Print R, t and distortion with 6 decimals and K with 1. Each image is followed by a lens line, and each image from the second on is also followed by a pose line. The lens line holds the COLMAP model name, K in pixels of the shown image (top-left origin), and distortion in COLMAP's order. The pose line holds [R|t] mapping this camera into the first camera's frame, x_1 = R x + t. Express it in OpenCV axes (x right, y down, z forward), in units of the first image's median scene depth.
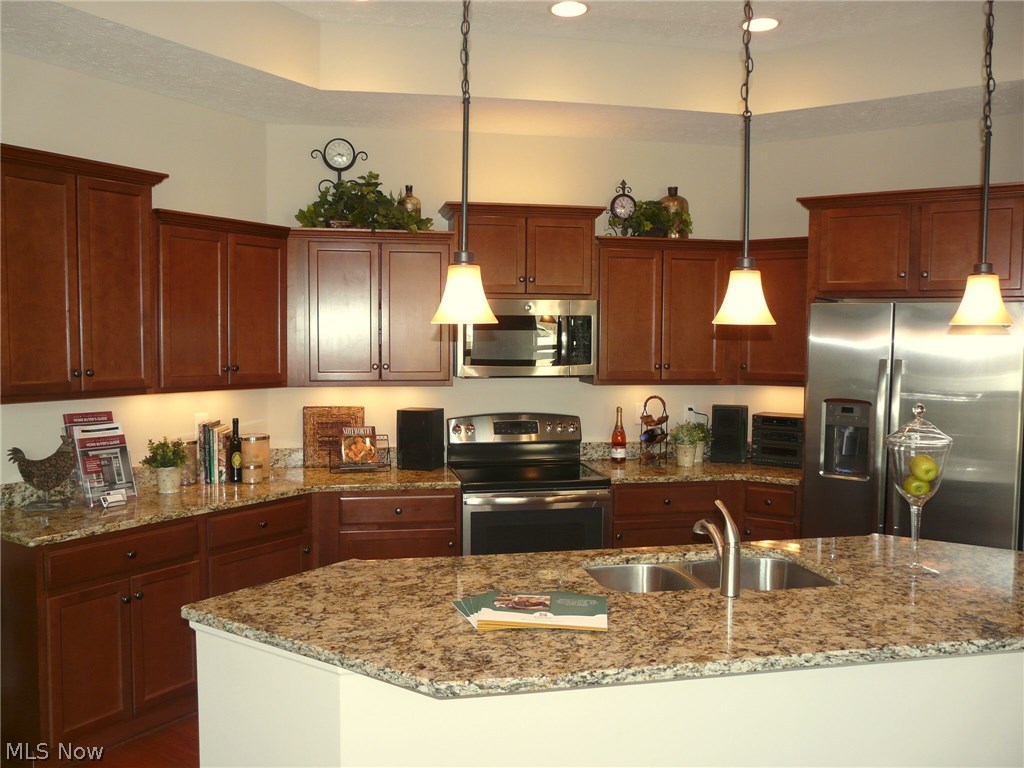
lens RADIAL K [[852.2, 0, 510.9], [0, 852.2, 383.1], [0, 0, 1]] dist [-0.027930, 0.014319]
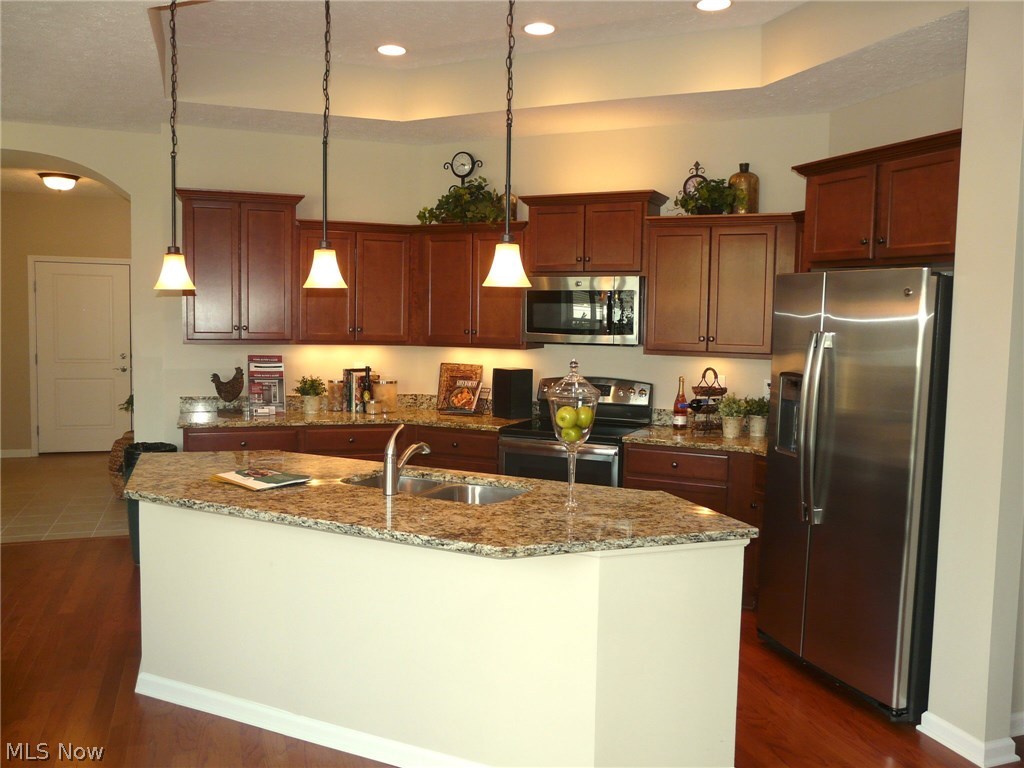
lens RADIAL K [[842.2, 0, 513.0], [0, 842.2, 411.3], [0, 0, 1]] dist [-0.104412, 0.001486]
pose [[0.802659, 0.074142, -0.591812, 0.684485], [-0.046592, 0.997006, 0.061713, 0.018965], [0.594616, -0.021961, 0.803710, 0.042159]]
